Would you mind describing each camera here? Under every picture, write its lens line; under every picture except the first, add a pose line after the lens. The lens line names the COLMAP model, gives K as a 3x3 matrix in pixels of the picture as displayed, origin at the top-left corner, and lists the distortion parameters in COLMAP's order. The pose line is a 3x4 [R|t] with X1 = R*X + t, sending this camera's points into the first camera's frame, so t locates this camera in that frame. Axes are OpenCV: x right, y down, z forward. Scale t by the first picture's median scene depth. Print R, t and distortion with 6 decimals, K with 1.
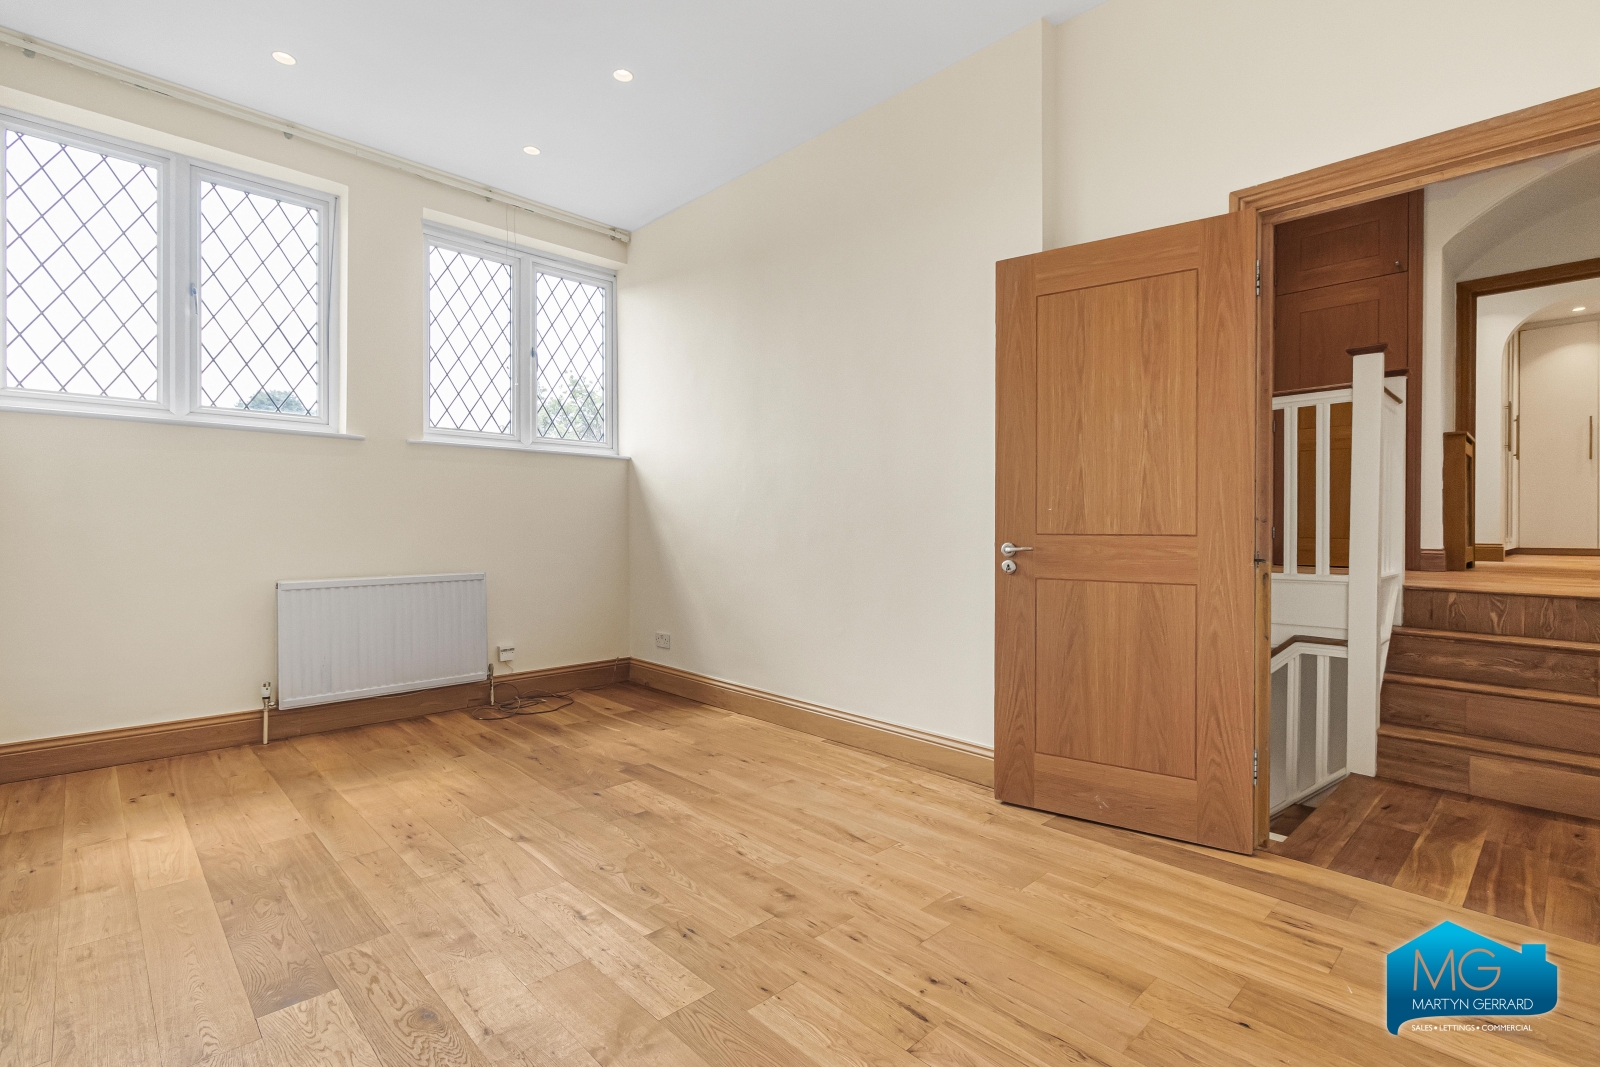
lens RADIAL K [[754.2, 0, 793.1], [0, 754.2, 529.9], [0, 0, 1]] dist [-0.003585, 0.003494]
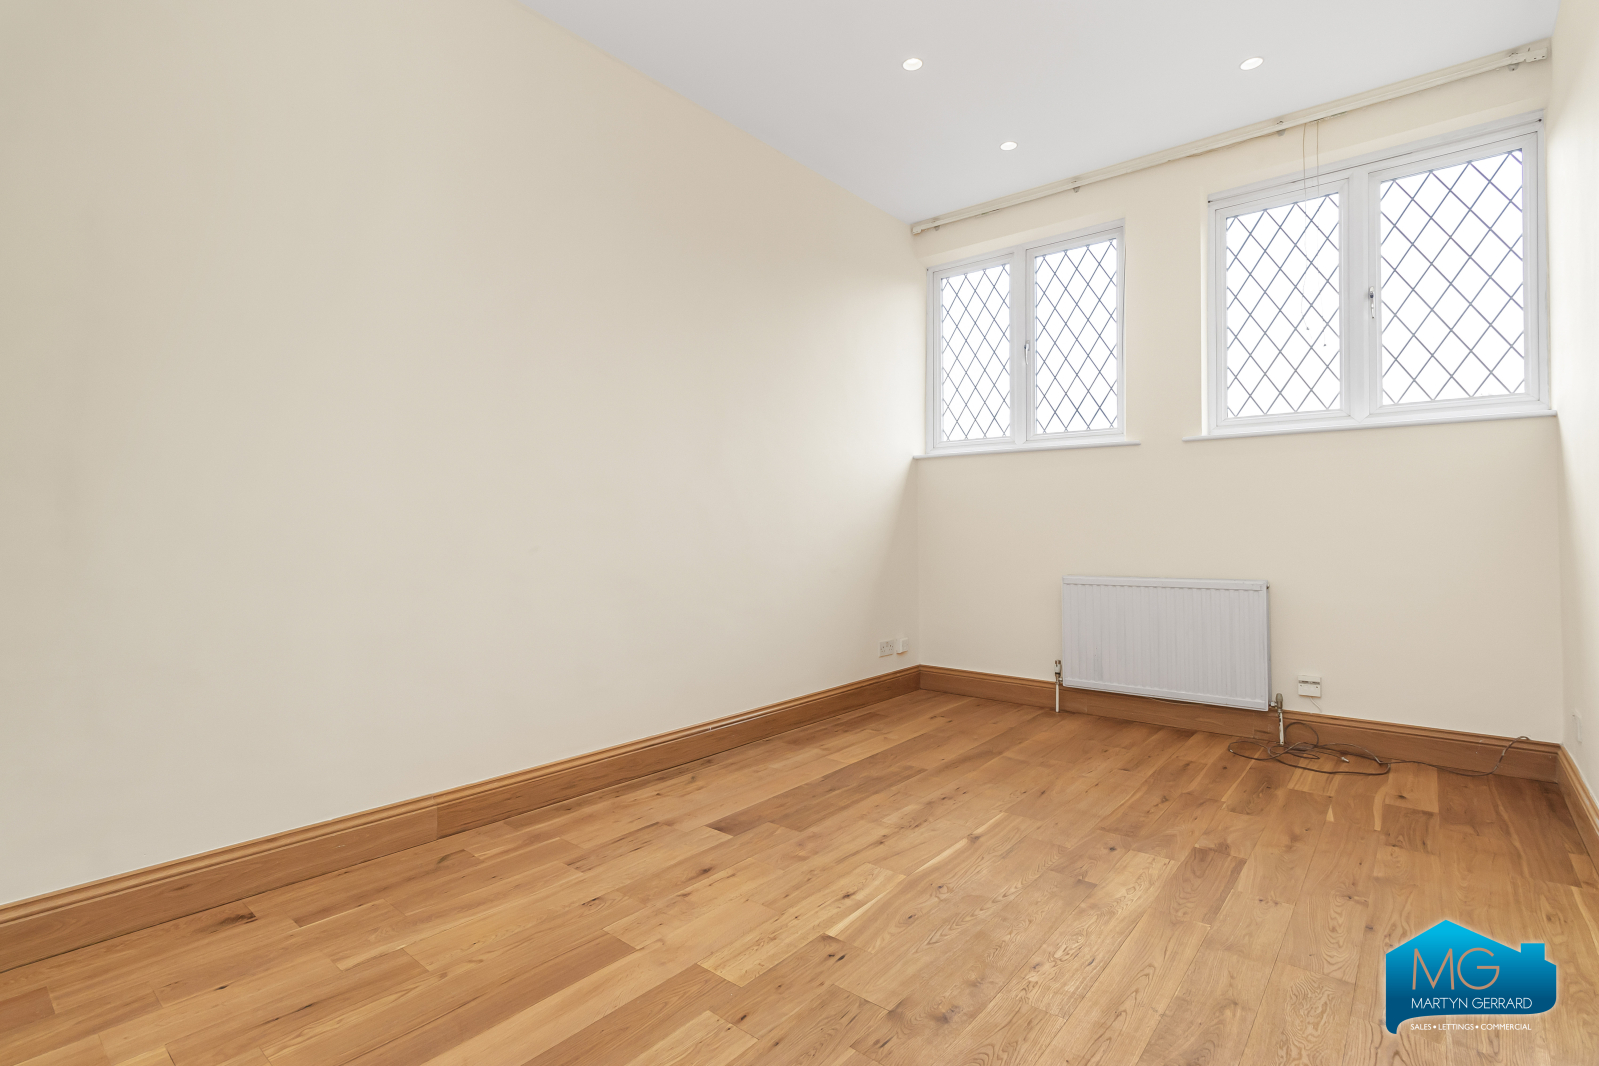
lens RADIAL K [[753.7, 0, 798.1], [0, 753.7, 527.9], [0, 0, 1]] dist [-0.003585, 0.003494]
pose [[0.108505, -0.006947, -0.994072, 0.436184], [-0.000793, 0.999975, -0.007074, 0.002483], [0.994096, 0.001556, 0.108497, 0.466140]]
